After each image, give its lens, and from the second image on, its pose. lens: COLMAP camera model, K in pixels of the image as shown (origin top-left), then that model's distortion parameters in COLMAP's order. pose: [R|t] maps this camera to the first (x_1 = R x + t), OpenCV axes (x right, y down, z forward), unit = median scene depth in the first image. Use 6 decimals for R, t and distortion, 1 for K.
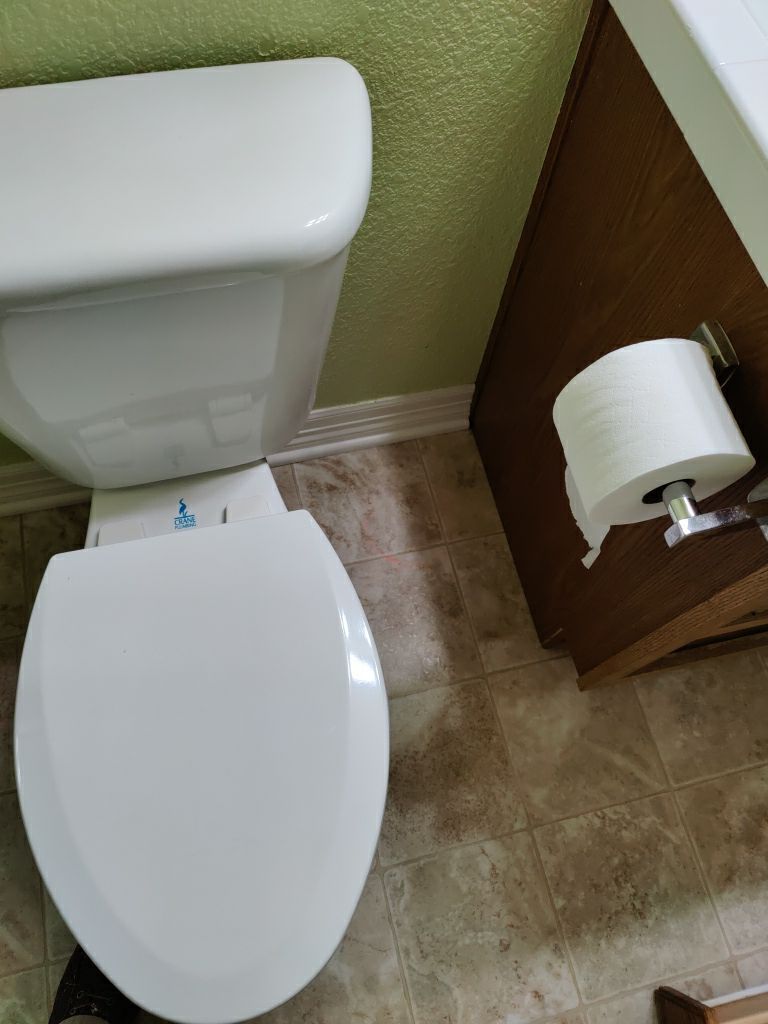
lens RADIAL K [[705.5, 0, 382.7], [0, 705.5, 515.2], [0, 0, 1]] dist [0.012749, -0.021130]
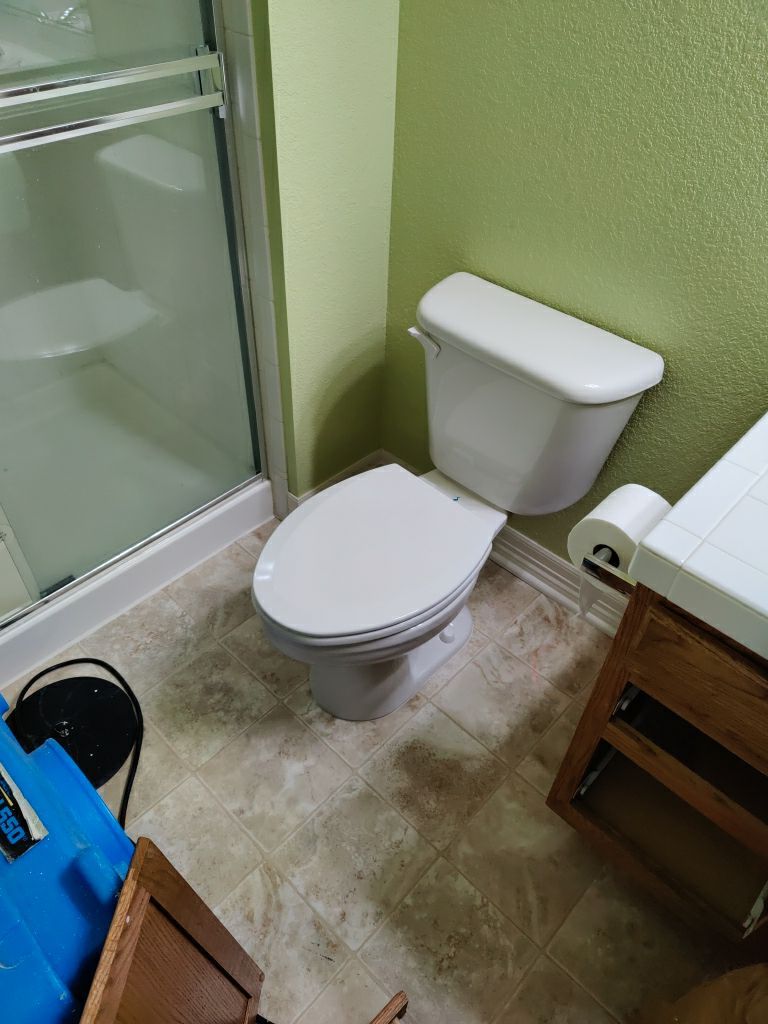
lens RADIAL K [[705.5, 0, 384.1], [0, 705.5, 506.5], [0, 0, 1]] dist [0.012749, -0.021130]
pose [[0.544750, 0.548514, -0.634334, 0.610624], [-0.768614, 0.629091, -0.116086, 0.273238], [0.335379, 0.550796, 0.764294, -0.347526]]
